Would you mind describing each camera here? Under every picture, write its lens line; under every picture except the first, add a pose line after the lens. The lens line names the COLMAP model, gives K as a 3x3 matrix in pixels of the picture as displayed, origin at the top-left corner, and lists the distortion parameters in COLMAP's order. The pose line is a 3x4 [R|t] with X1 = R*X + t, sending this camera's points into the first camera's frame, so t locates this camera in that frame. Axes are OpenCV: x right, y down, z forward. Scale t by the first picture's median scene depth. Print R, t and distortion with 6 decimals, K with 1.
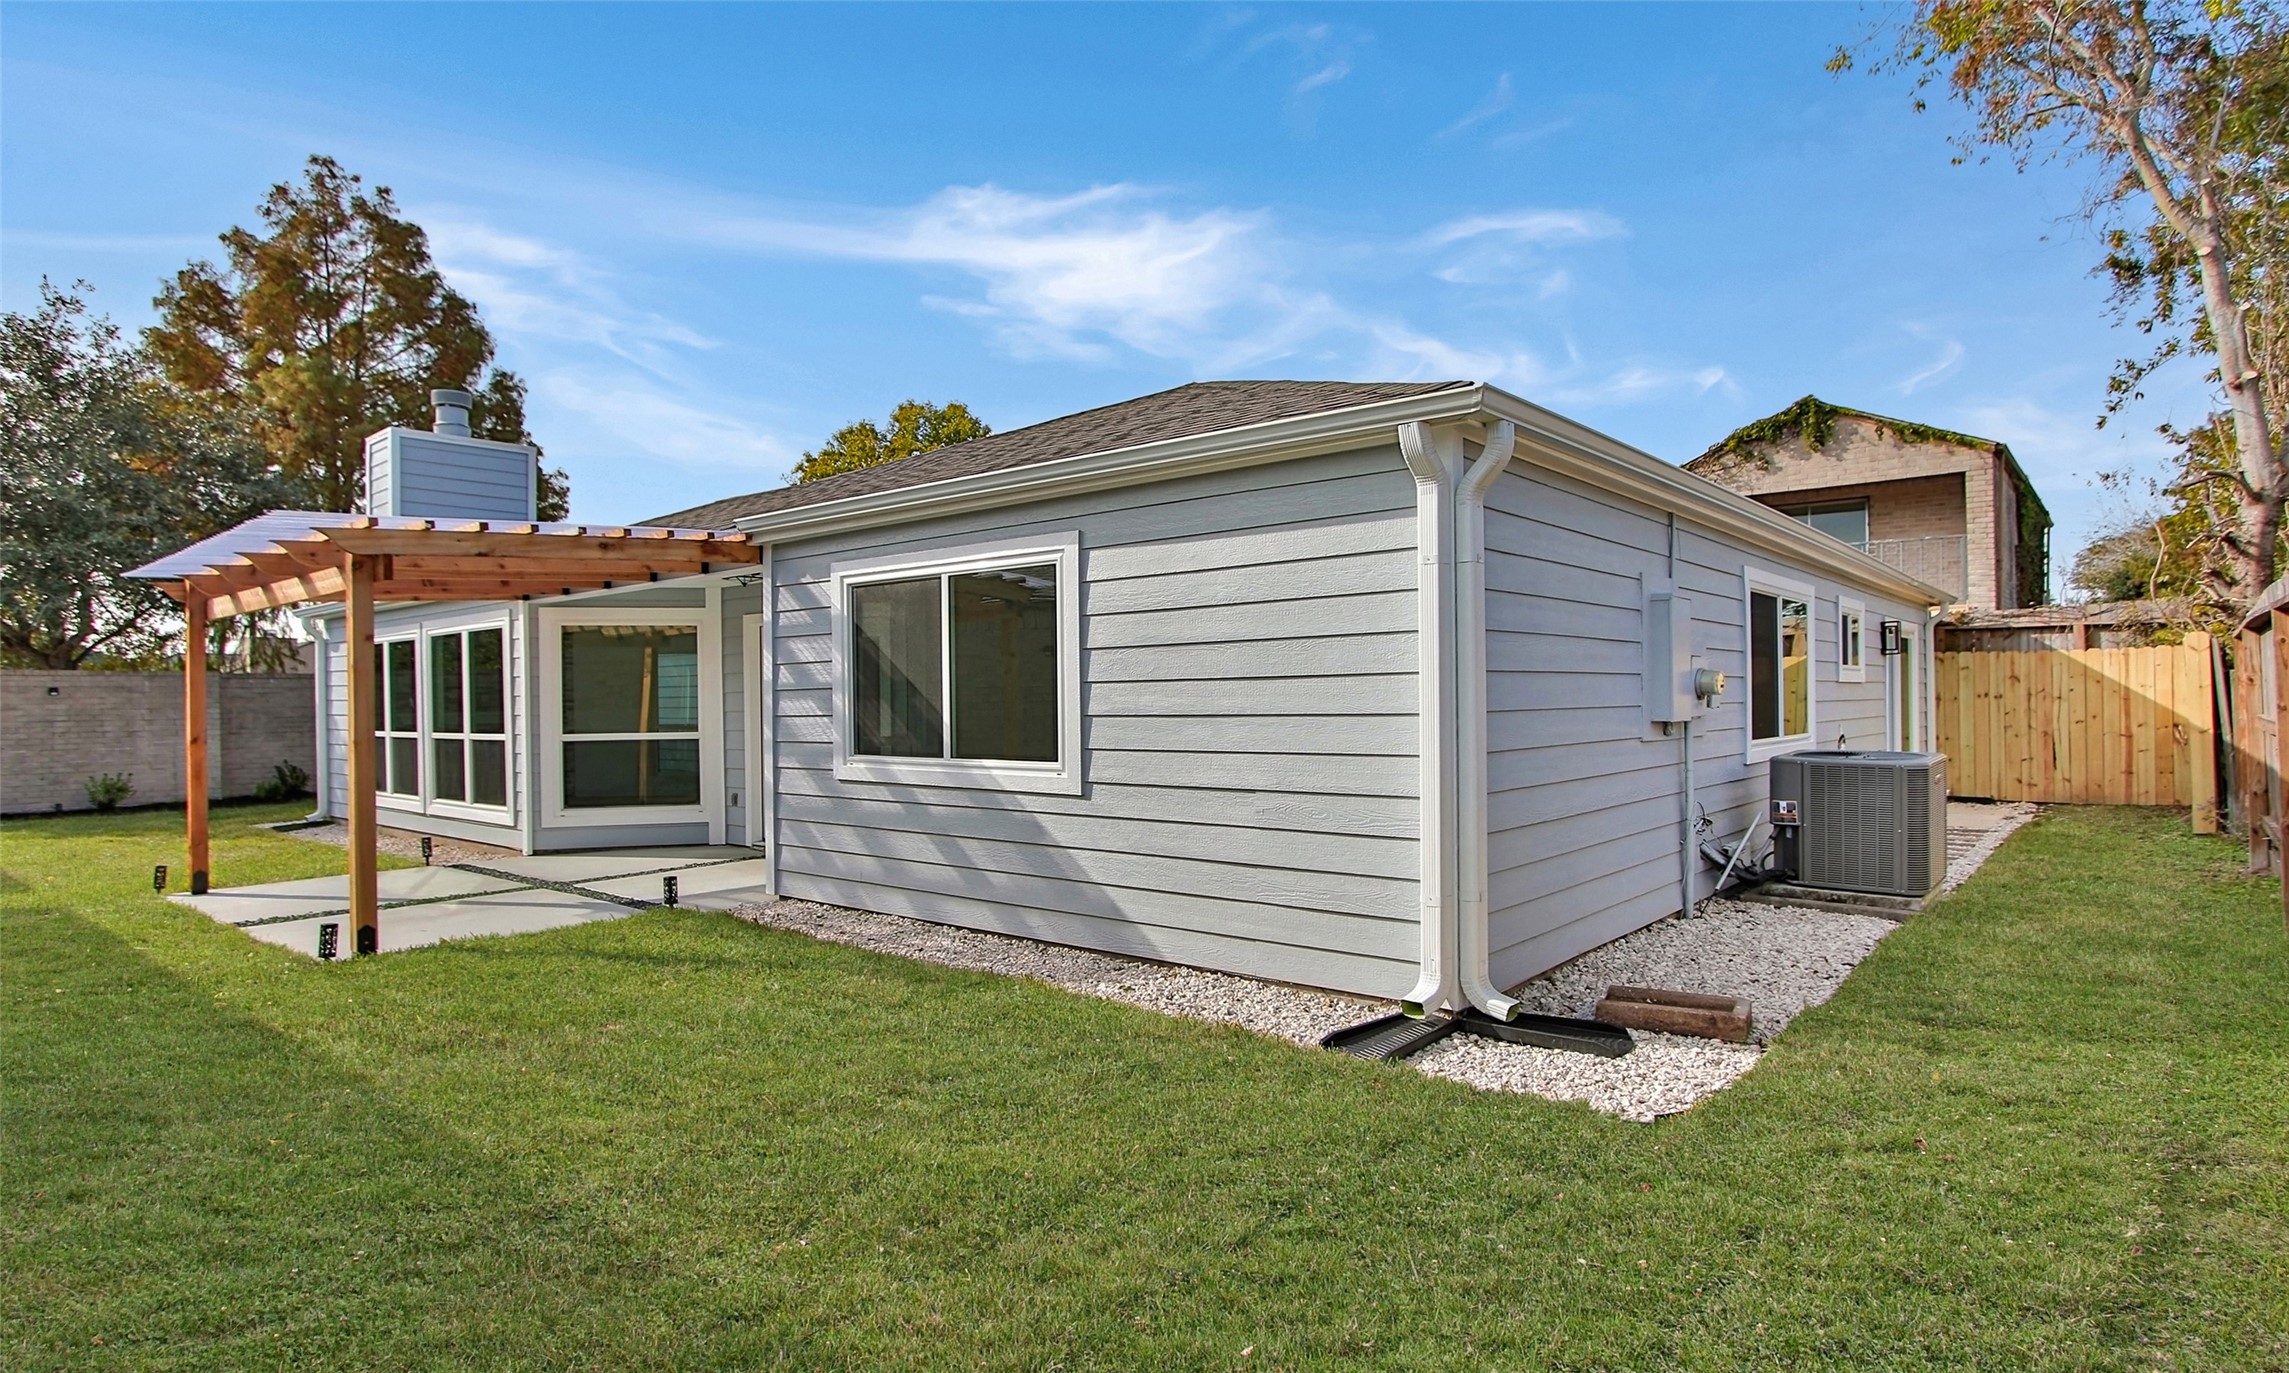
lens RADIAL K [[1260.7, 0, 1144.5], [0, 1260.7, 686.5], [0, 0, 1]] dist [-0.001162, 0.000205]
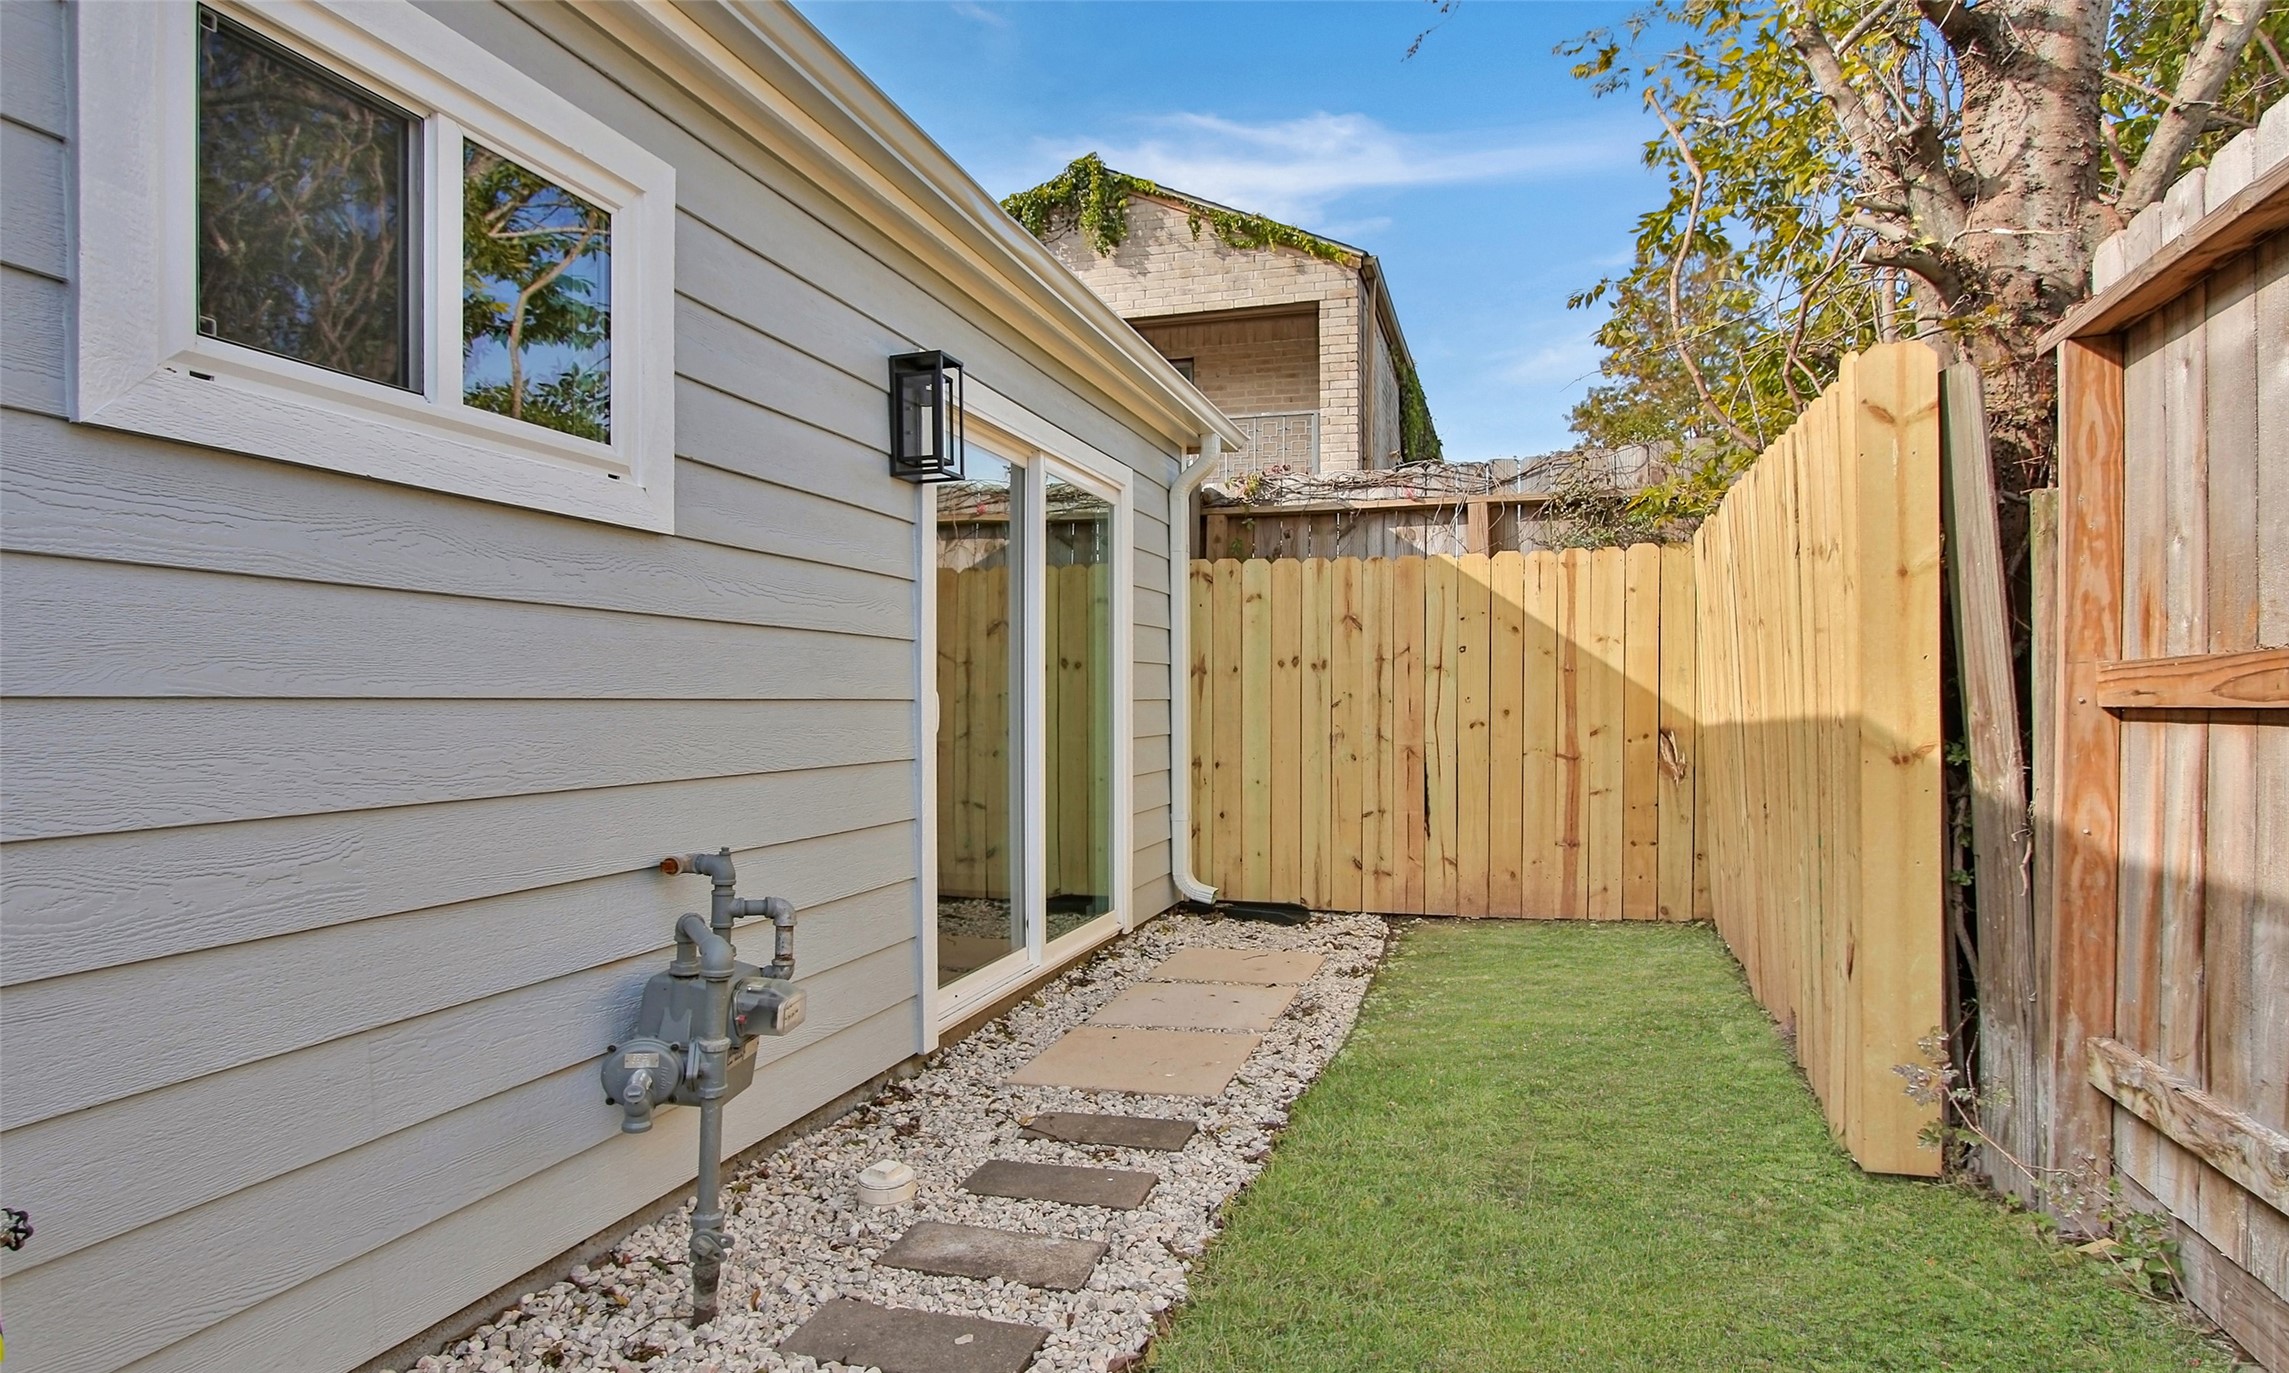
lens RADIAL K [[1296.8, 0, 1171.1], [0, 1296.8, 715.2], [0, 0, 1]] dist [-0.021751, 0.003304]
pose [[0.915996, 0.003745, 0.401170, 0.465391], [-0.011072, 0.999812, 0.015947, 0.018814], [-0.401035, -0.019050, 0.915865, 0.631863]]
